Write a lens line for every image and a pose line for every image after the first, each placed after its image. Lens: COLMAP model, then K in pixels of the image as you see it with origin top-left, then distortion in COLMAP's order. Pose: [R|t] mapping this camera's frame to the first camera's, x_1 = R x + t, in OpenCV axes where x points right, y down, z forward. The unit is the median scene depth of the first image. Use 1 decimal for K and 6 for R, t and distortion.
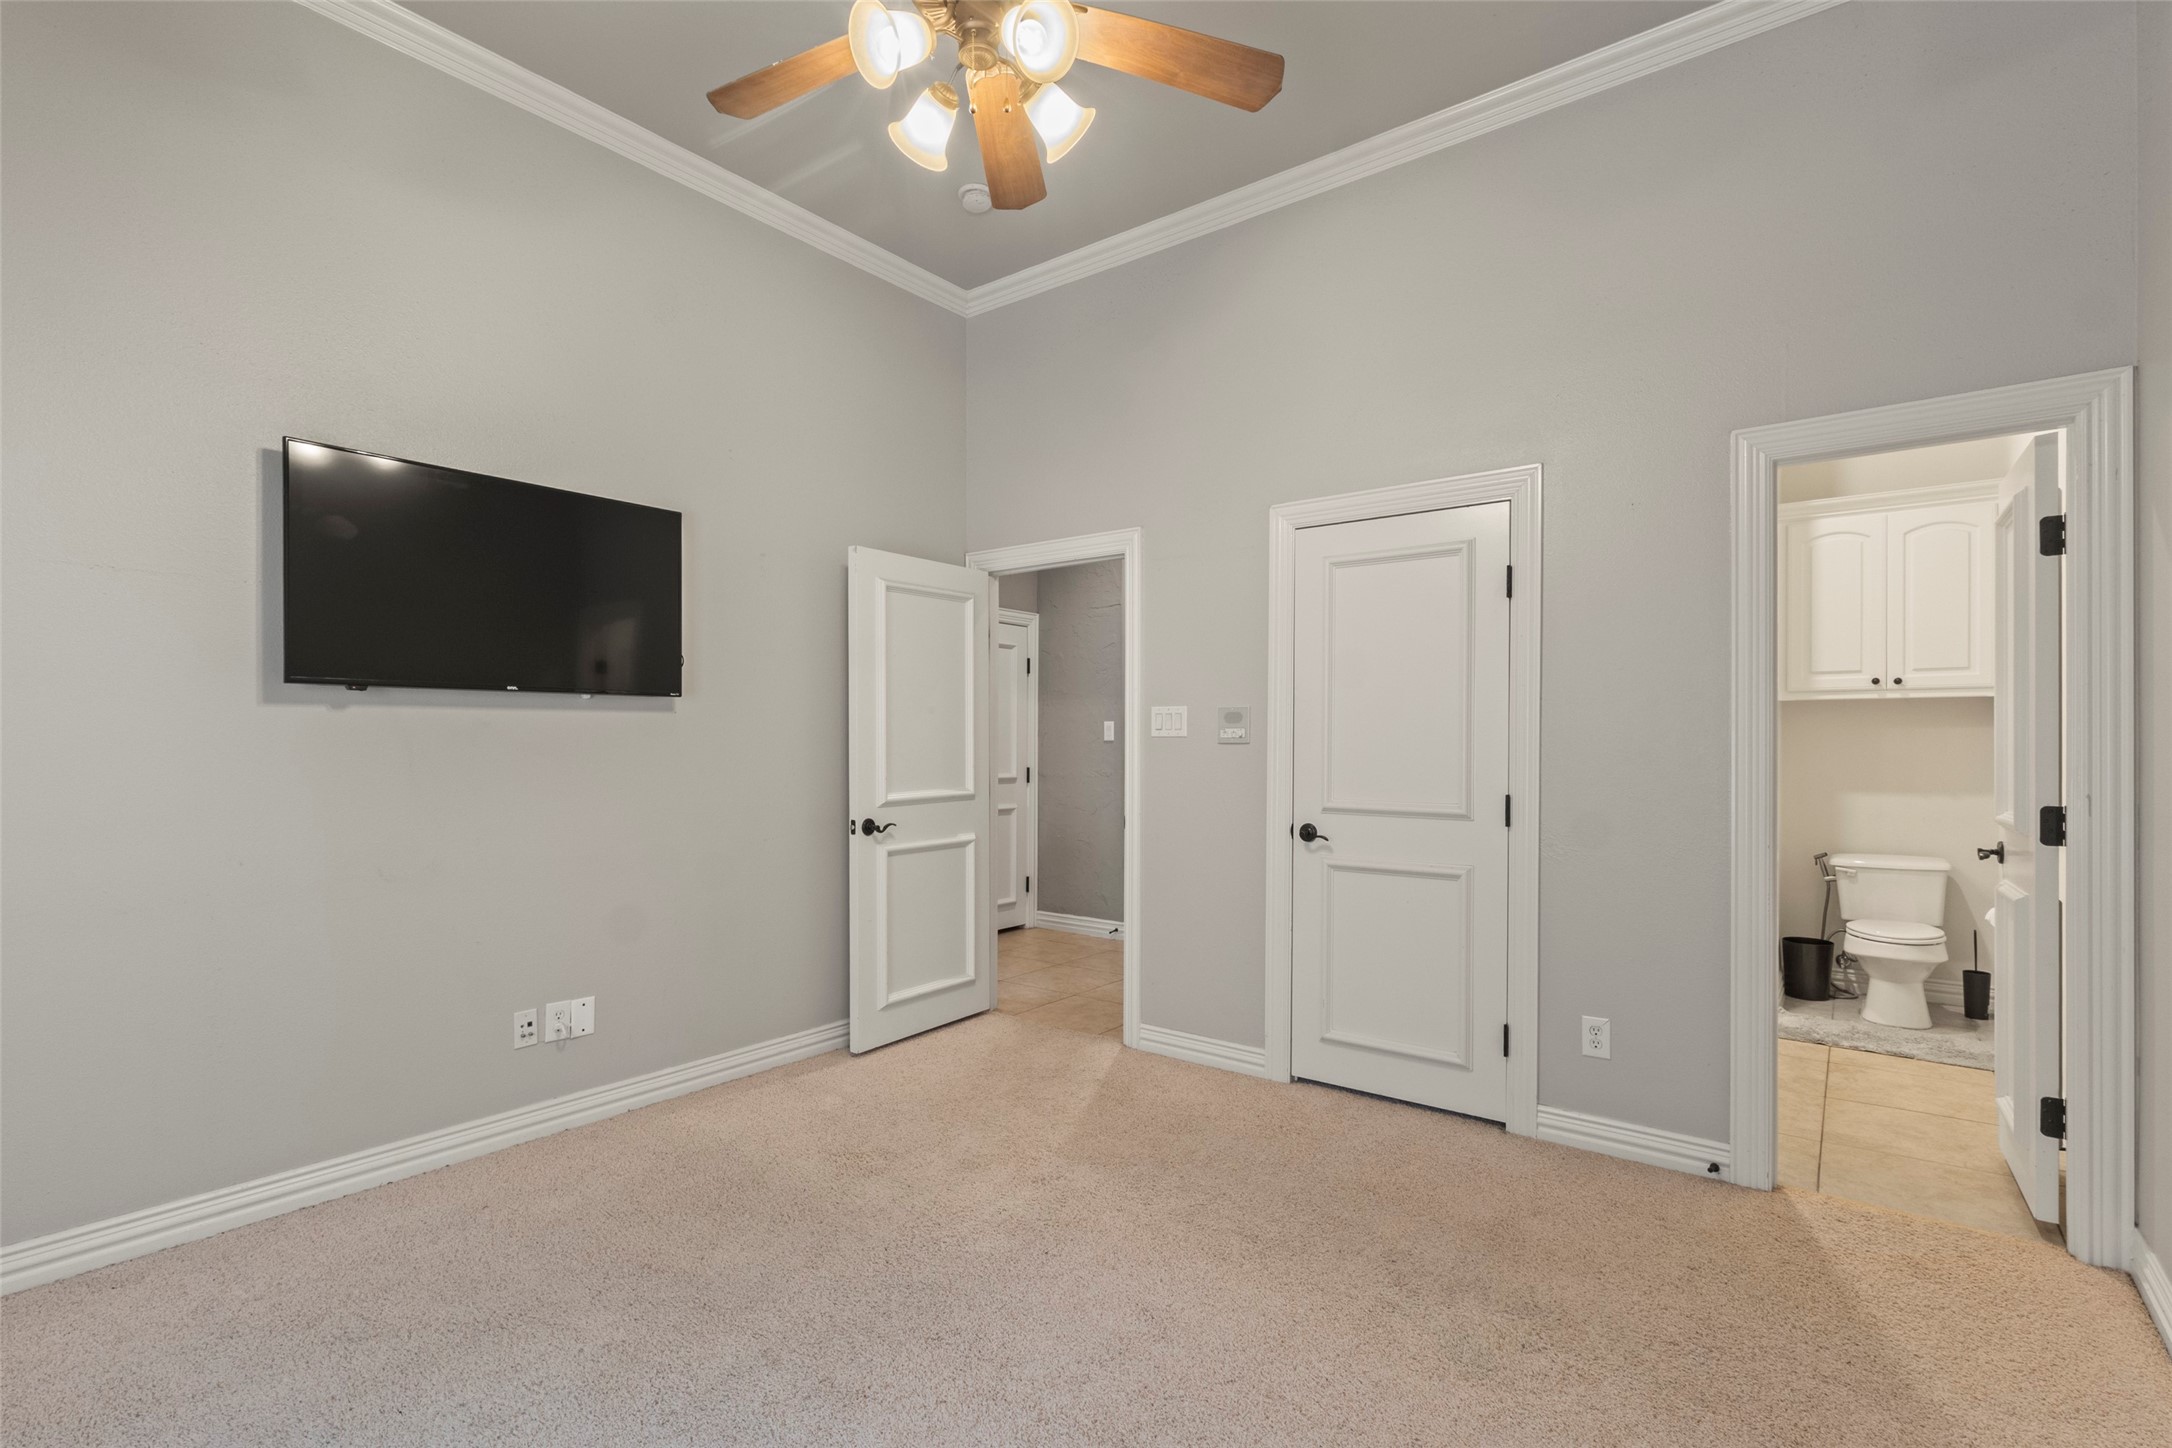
lens RADIAL K [[999.5, 0, 1089.4], [0, 999.5, 734.3], [0, 0, 1]] dist [0.000202, 0.002136]
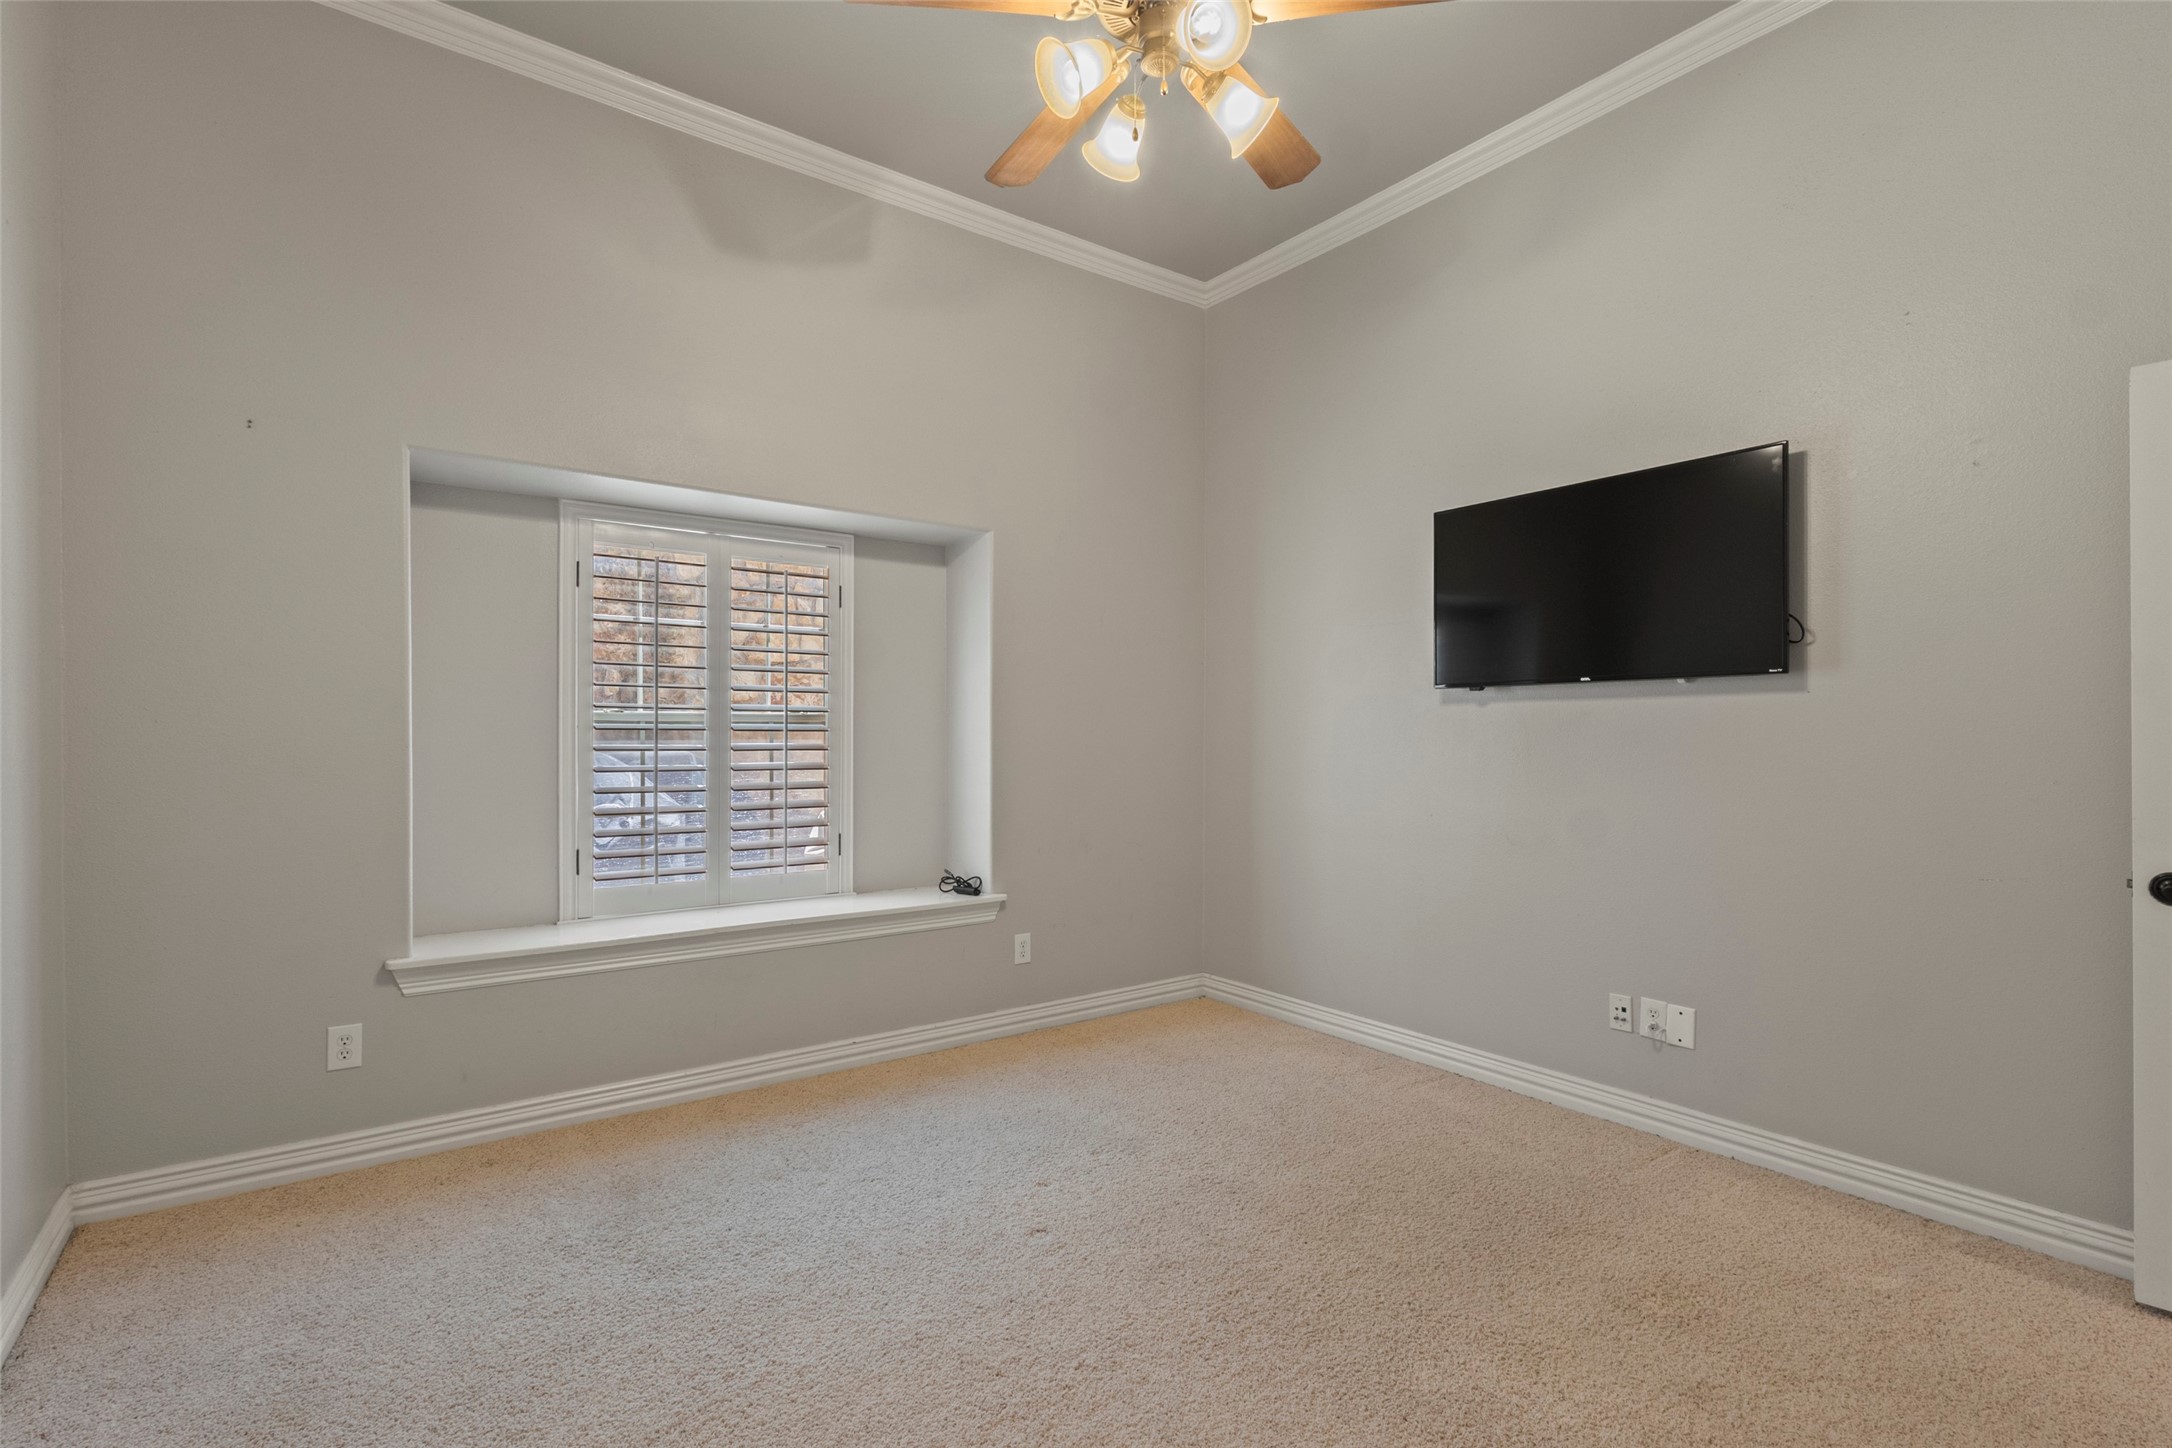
lens RADIAL K [[999.5, 0, 1095.0], [0, 999.5, 728.6], [0, 0, 1]] dist [0.000202, 0.002136]
pose [[-0.260801, -0.008343, -0.965357, 0.556675], [0.002877, 0.999951, -0.009420, 0.013819], [0.965388, -0.005234, -0.260764, 0.747866]]
